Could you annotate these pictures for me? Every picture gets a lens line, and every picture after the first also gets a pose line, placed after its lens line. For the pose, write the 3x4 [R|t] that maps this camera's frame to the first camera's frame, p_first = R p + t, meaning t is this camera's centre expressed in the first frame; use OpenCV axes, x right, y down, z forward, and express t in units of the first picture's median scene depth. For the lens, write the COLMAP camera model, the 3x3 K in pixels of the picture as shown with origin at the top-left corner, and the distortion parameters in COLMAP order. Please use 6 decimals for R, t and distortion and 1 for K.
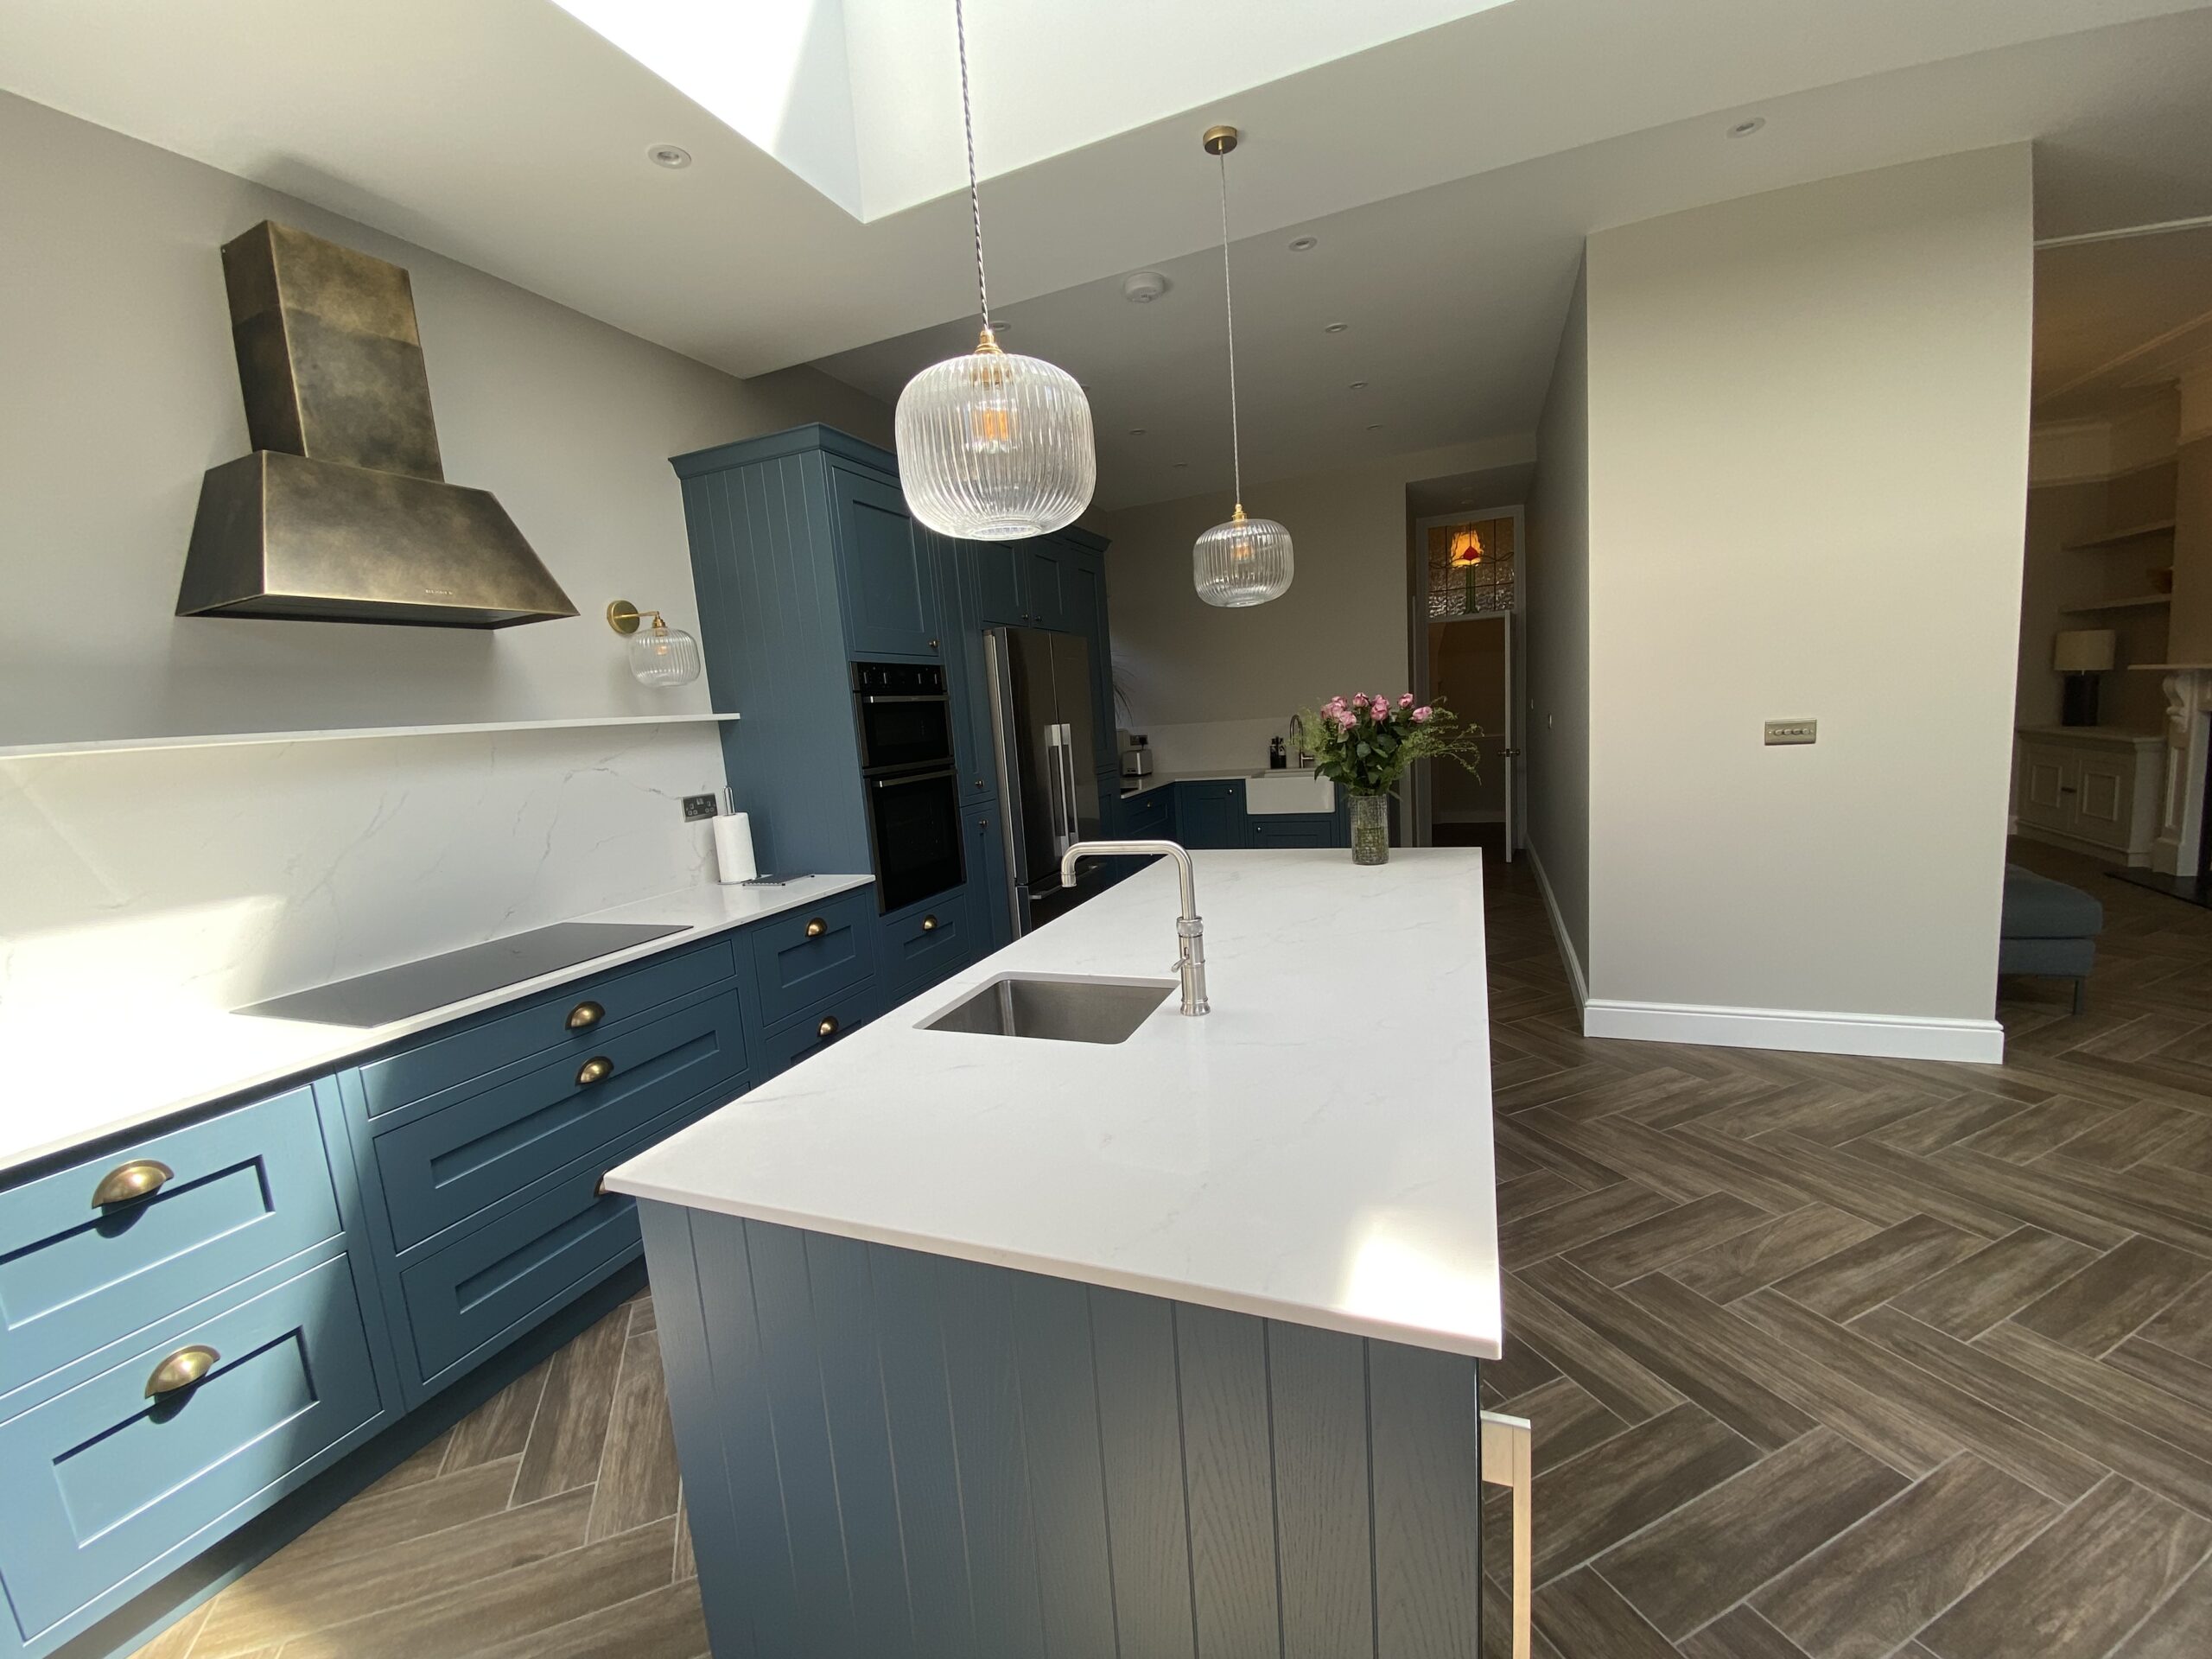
lens RADIAL K [[894.5, 0, 1107.6], [0, 894.5, 835.2], [0, 0, 1]] dist [0.020722, -0.020557]
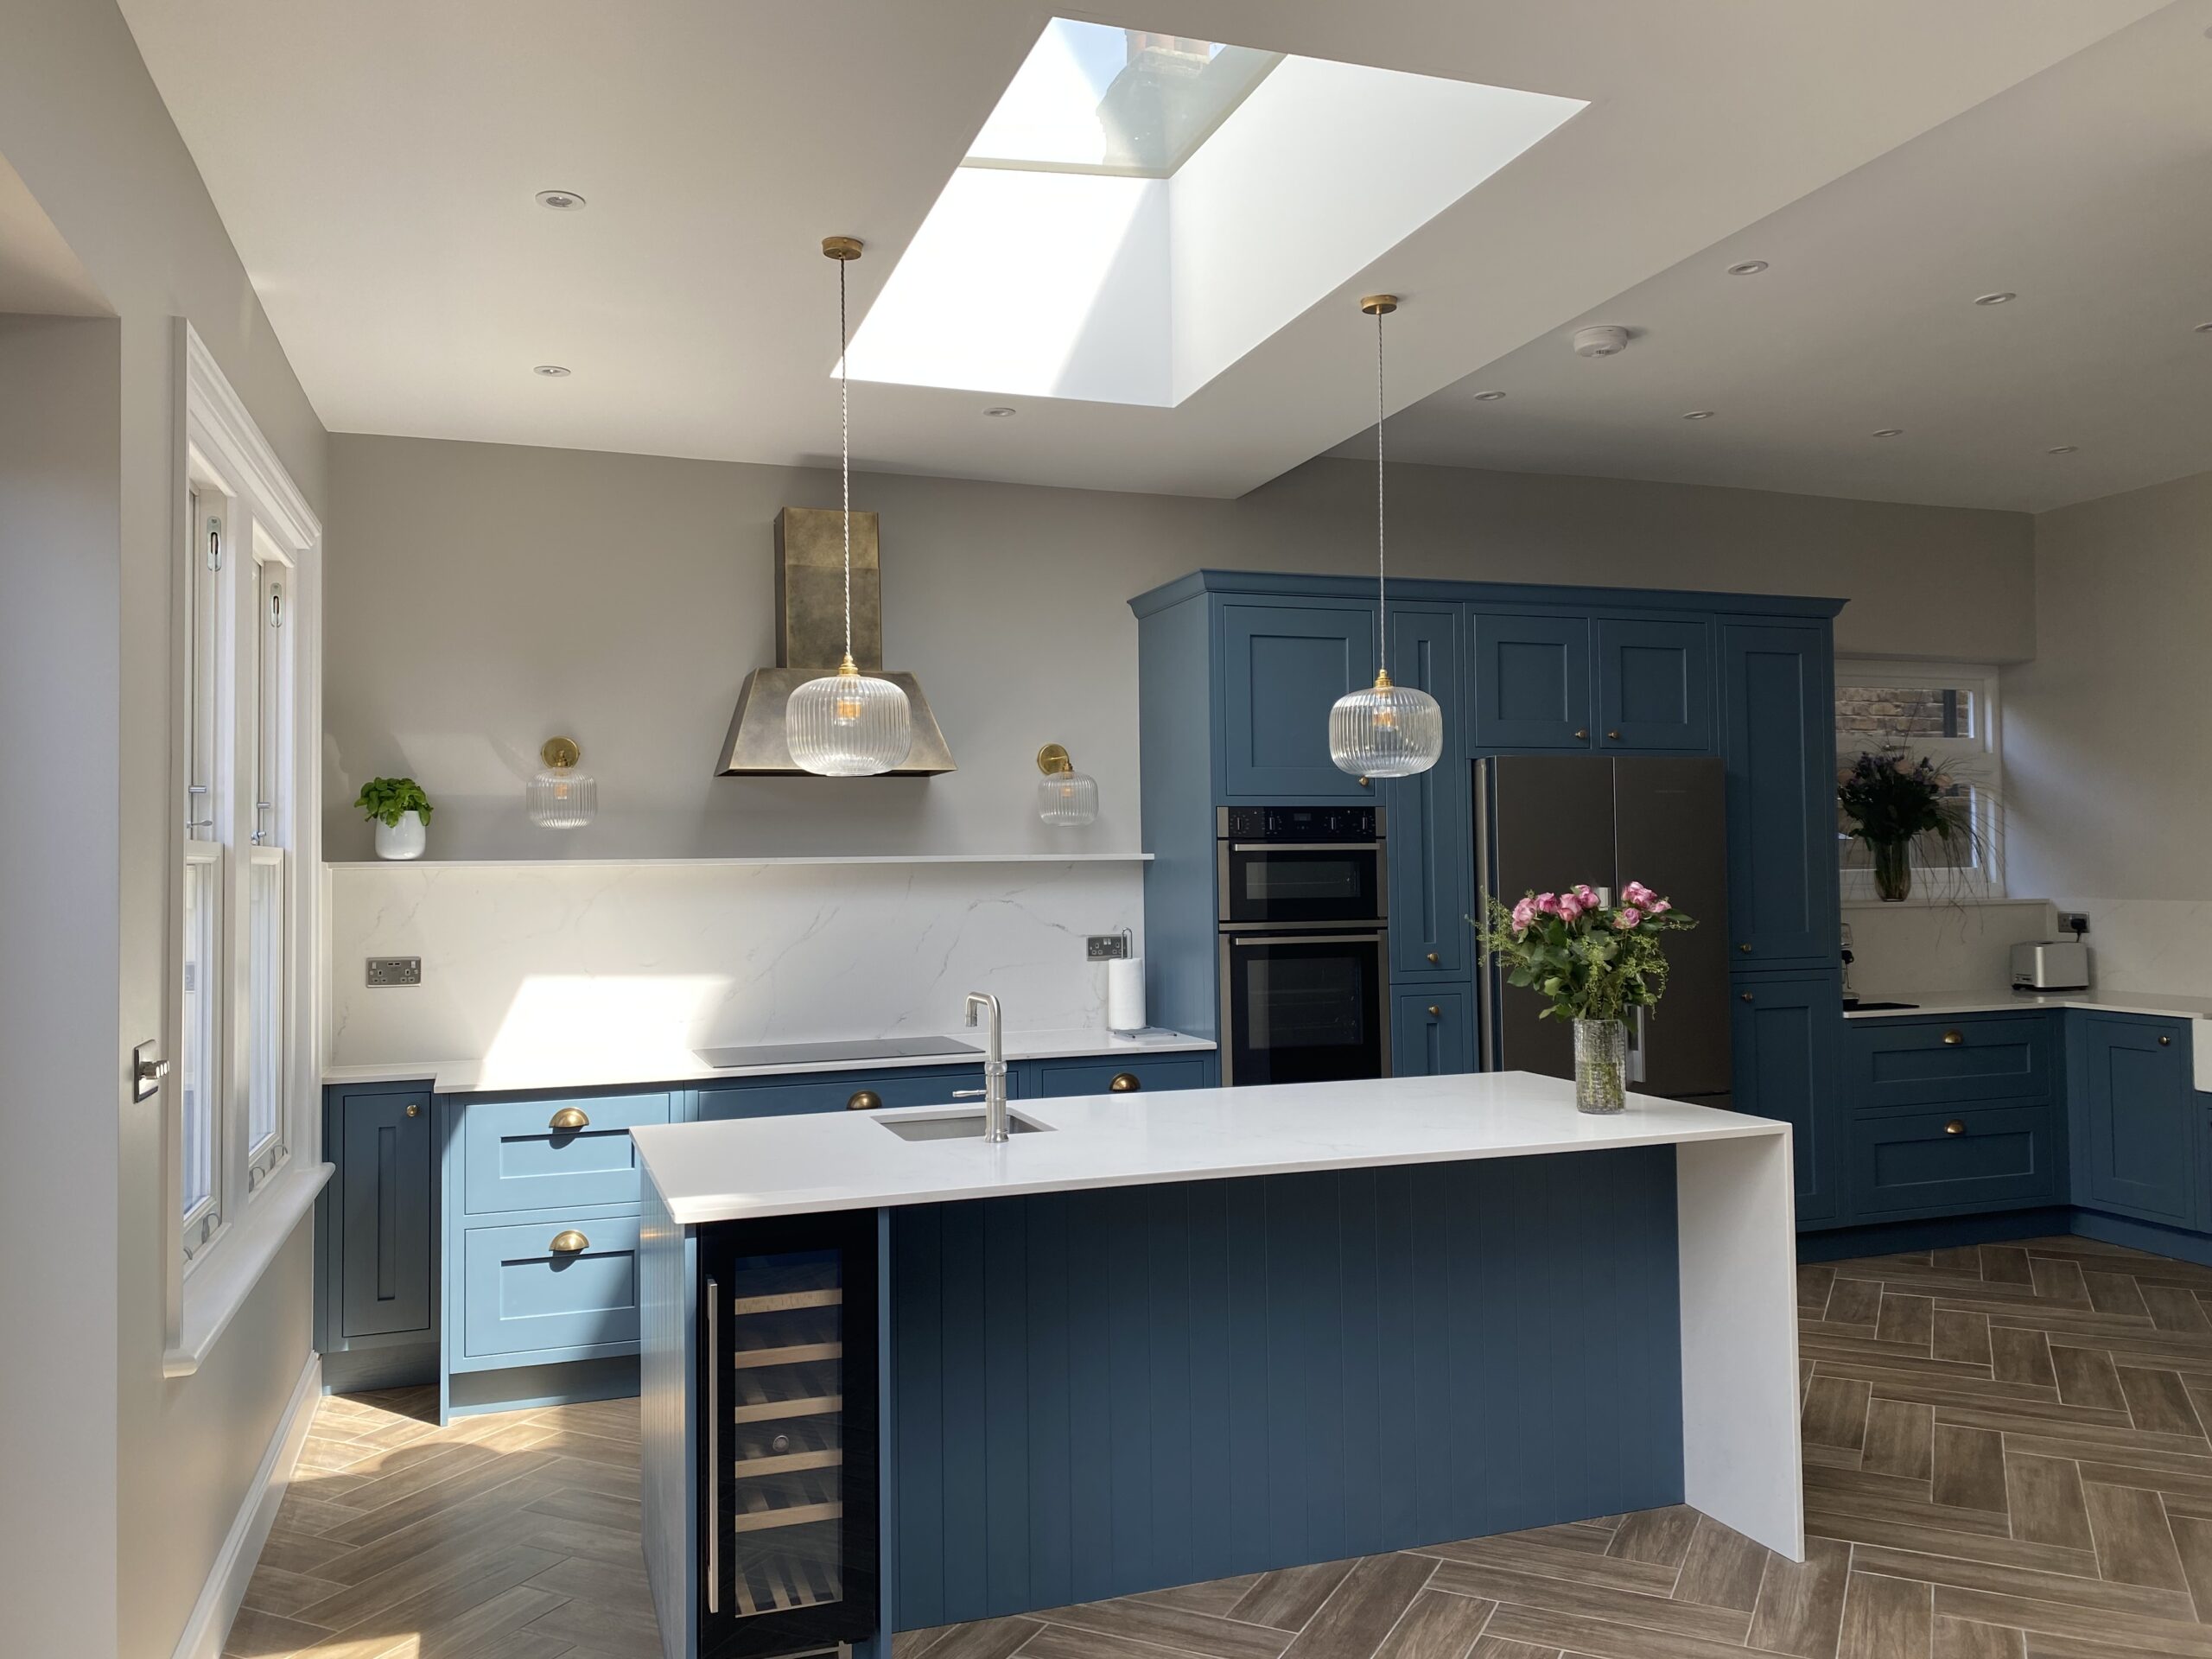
lens RADIAL K [[1682.3, 0, 1107.4], [0, 1682.3, 811.9], [0, 0, 1]] dist [0.061607, -0.094029]
pose [[0.667870, 0.041733, -0.743107, 1.136140], [-0.137920, 0.988074, -0.068466, -0.066267], [0.731388, 0.148216, 0.665660, -0.290411]]
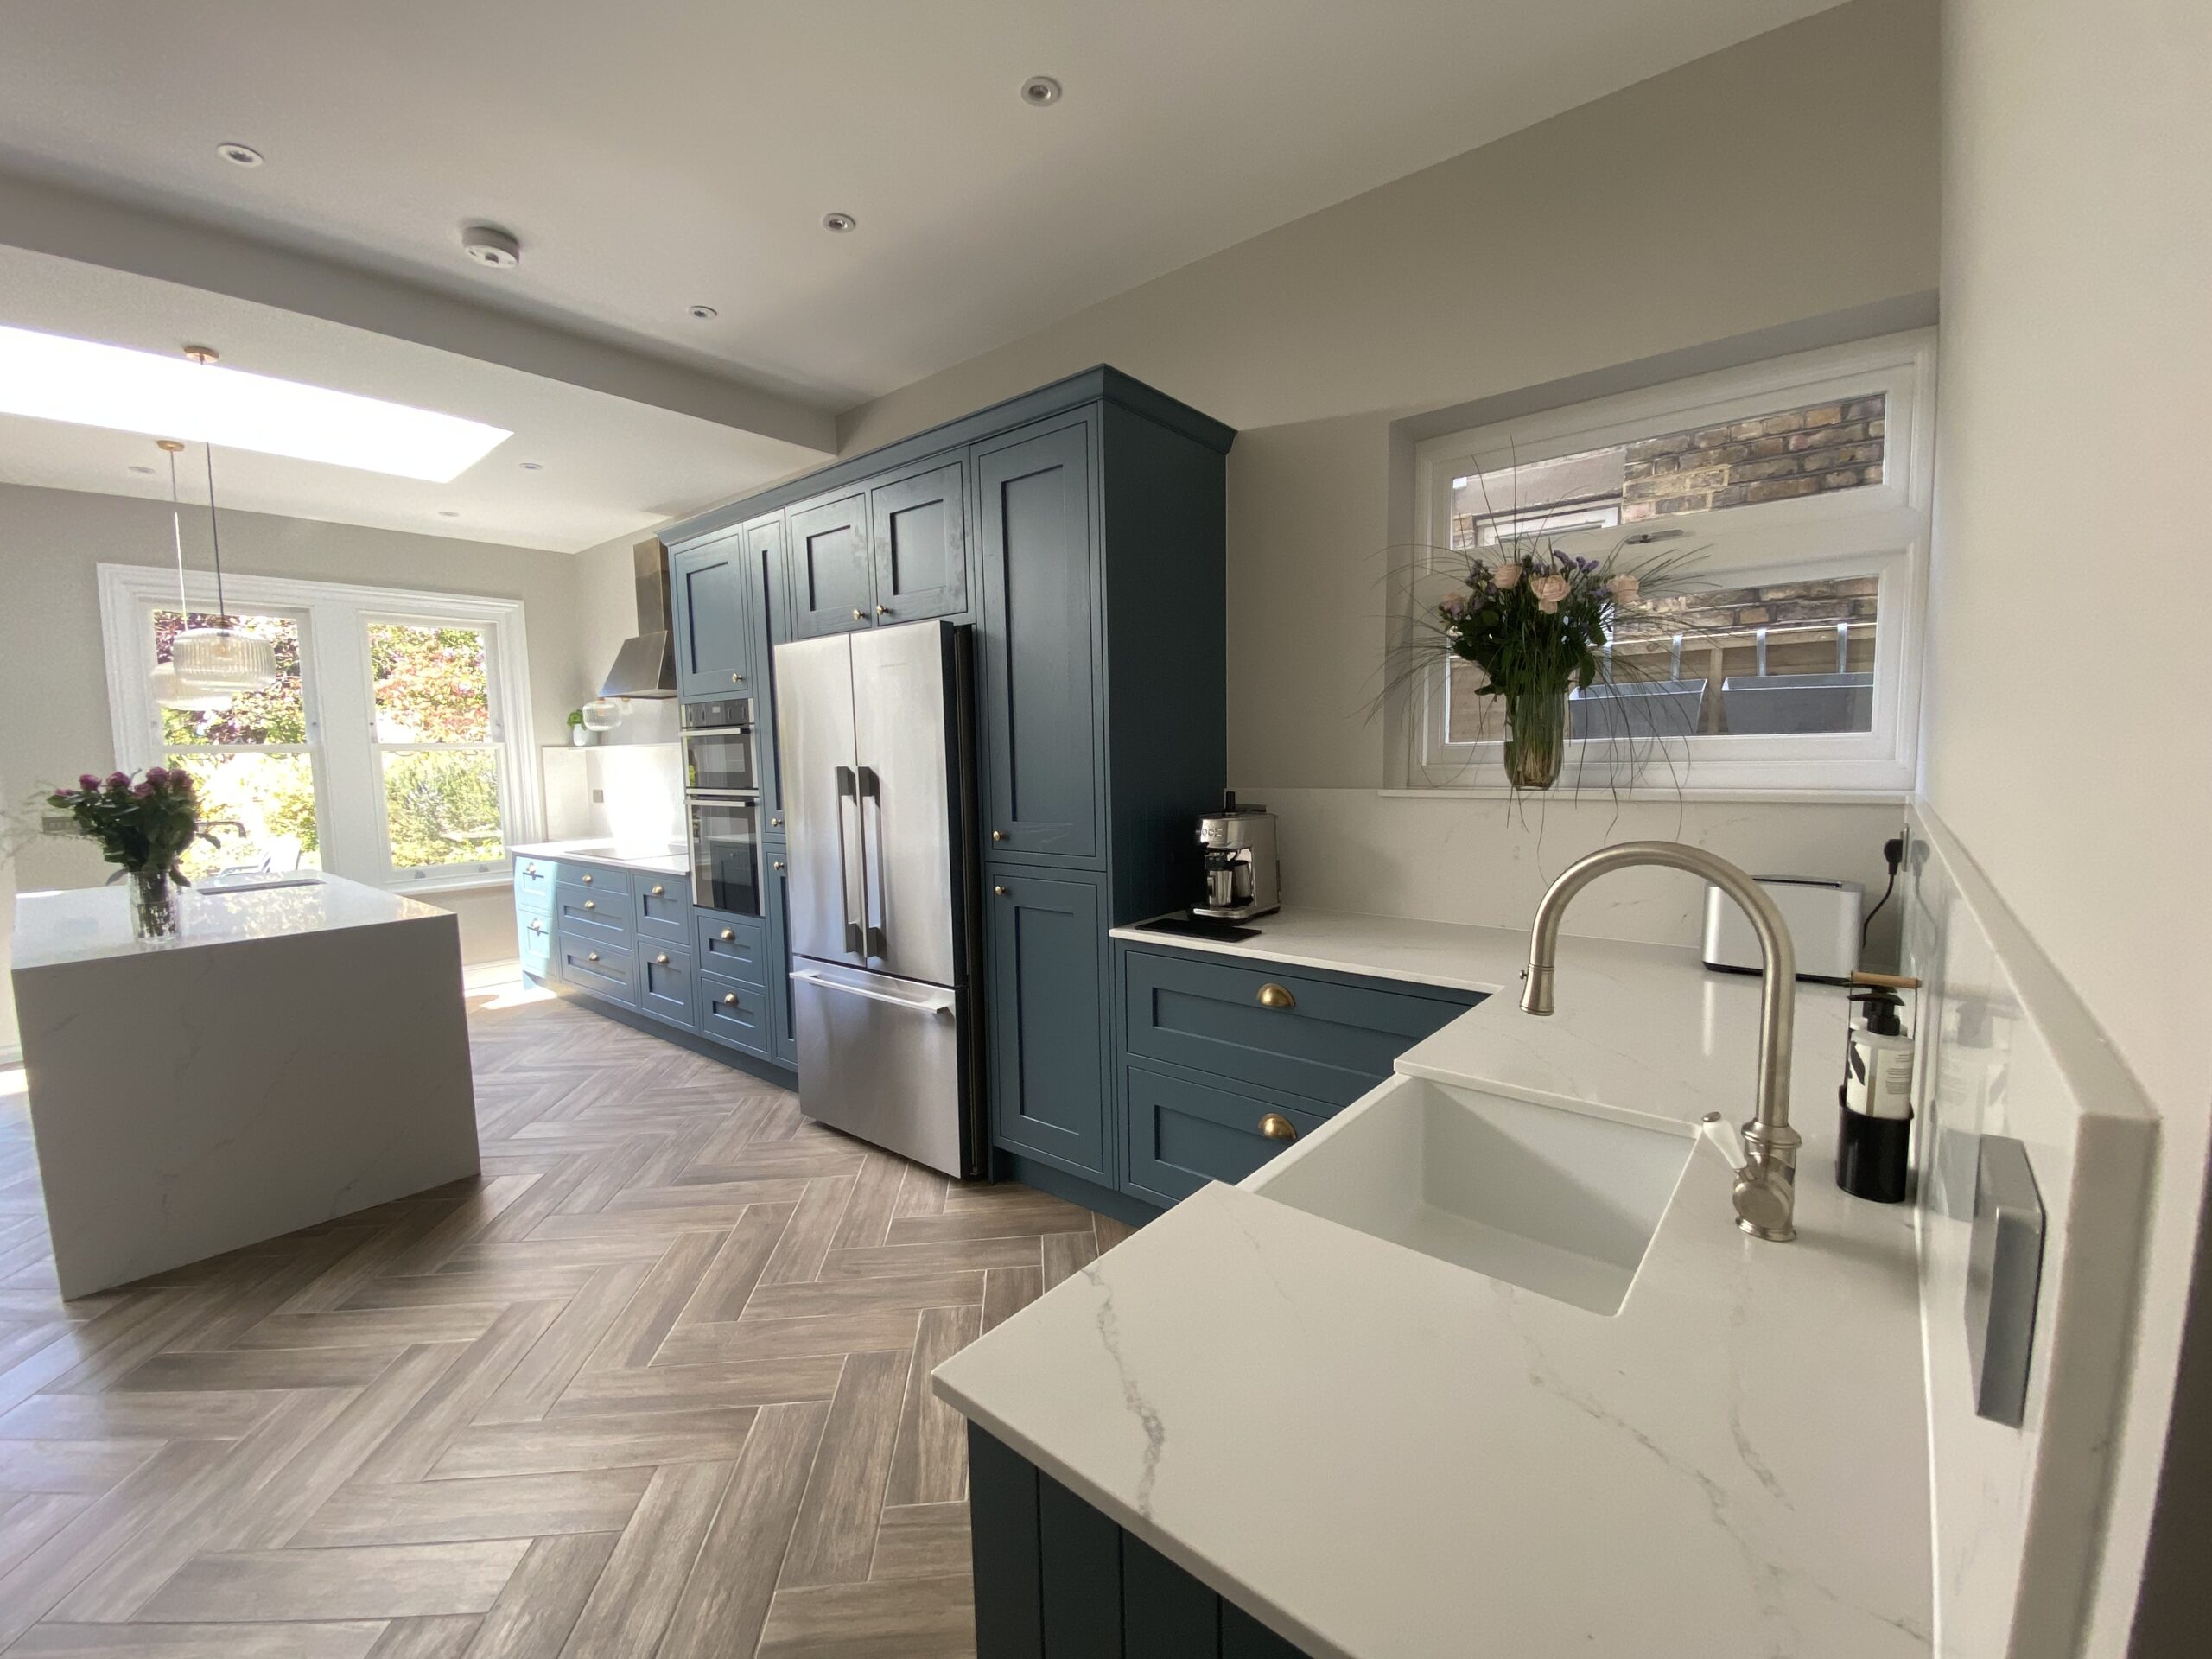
lens RADIAL K [[894.5, 0, 1107.6], [0, 894.5, 835.2], [0, 0, 1]] dist [0.020722, -0.020557]
pose [[-0.288253, 0.167169, -0.942849, 0.972036], [-0.089472, 0.975633, 0.200336, -0.401850], [0.953365, 0.142106, -0.266272, 2.412924]]
